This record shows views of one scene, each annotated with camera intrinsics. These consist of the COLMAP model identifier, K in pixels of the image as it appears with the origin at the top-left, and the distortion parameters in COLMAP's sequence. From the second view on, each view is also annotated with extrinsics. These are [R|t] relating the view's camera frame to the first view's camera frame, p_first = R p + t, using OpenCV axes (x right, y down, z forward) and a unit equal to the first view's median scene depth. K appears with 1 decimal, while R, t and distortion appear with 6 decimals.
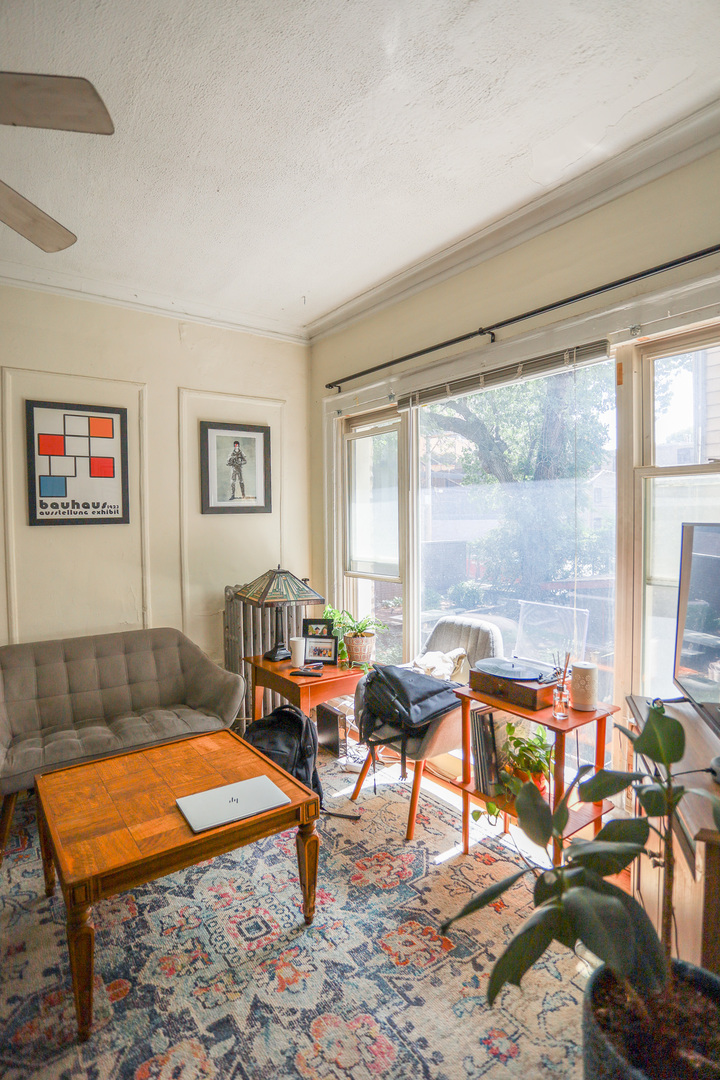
lens RADIAL K [[529.2, 0, 402.8], [0, 529.2, 546.8], [0, 0, 1]] dist [-0.056277, 0.010515]
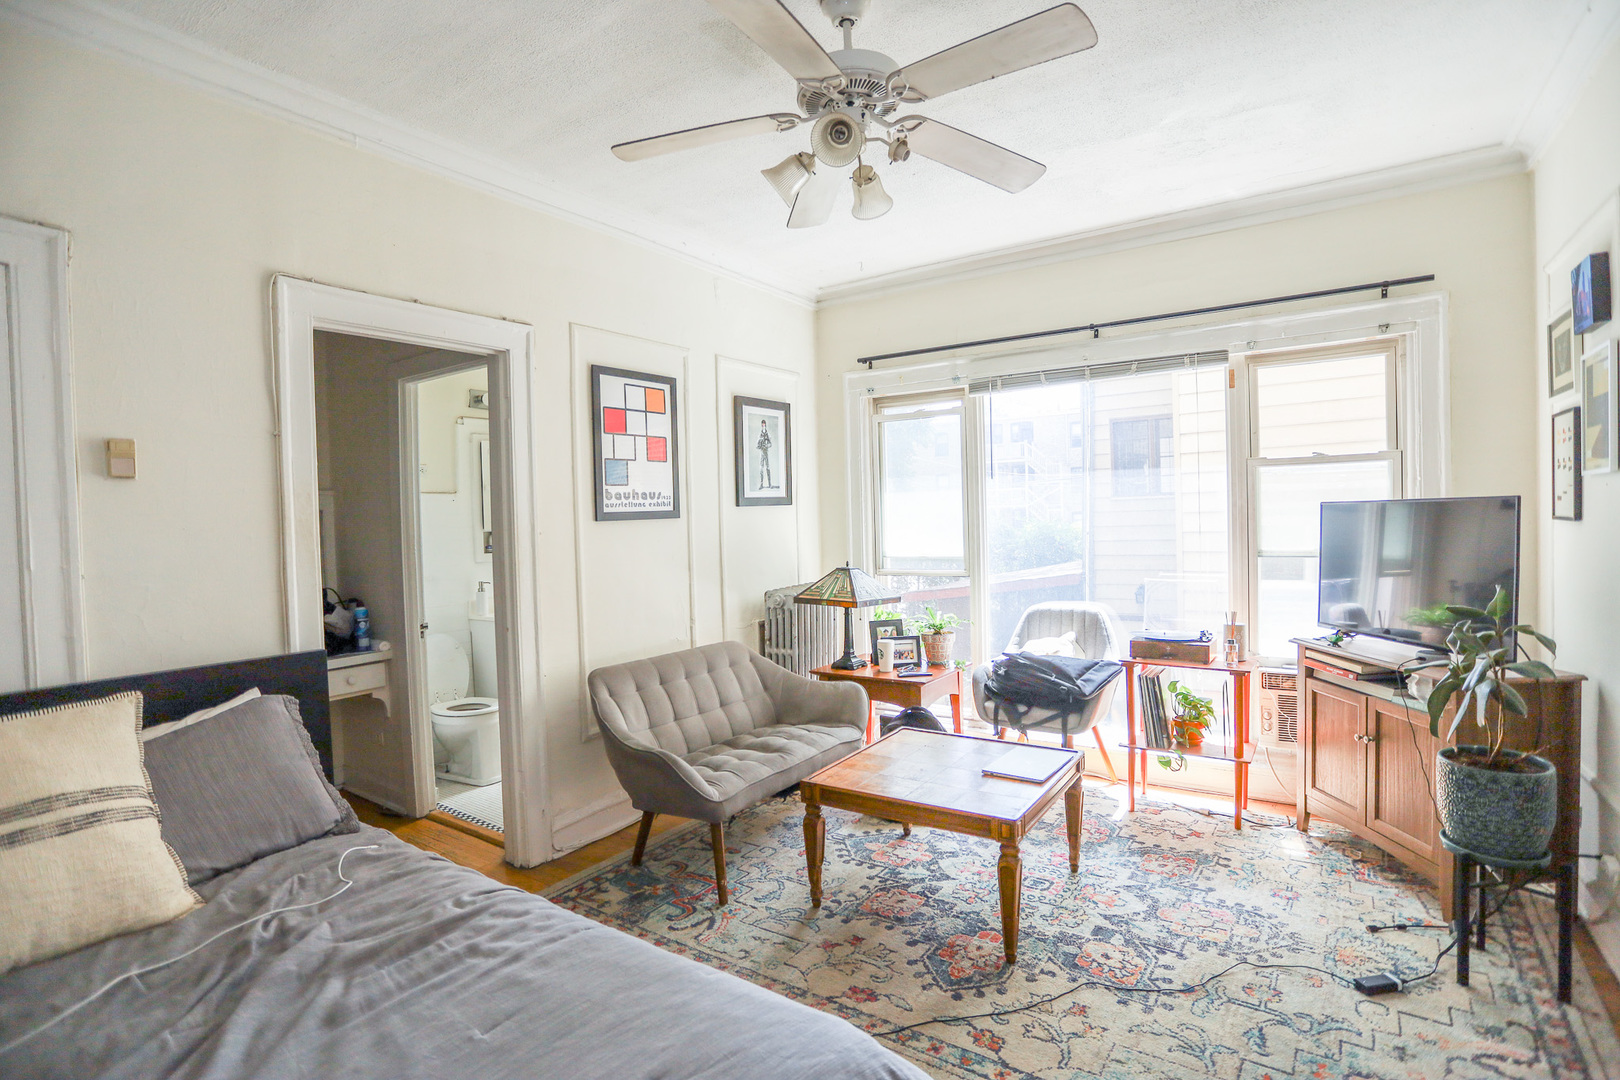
lens RADIAL K [[793.9, 0, 795.2], [0, 793.9, 552.3], [0, 0, 1]] dist [-0.056277, 0.010515]
pose [[0.948760, -0.031059, 0.314468, -0.791026], [0.036769, 0.999249, -0.012243, 0.033507], [-0.313852, 0.023178, 0.949189, -0.257620]]
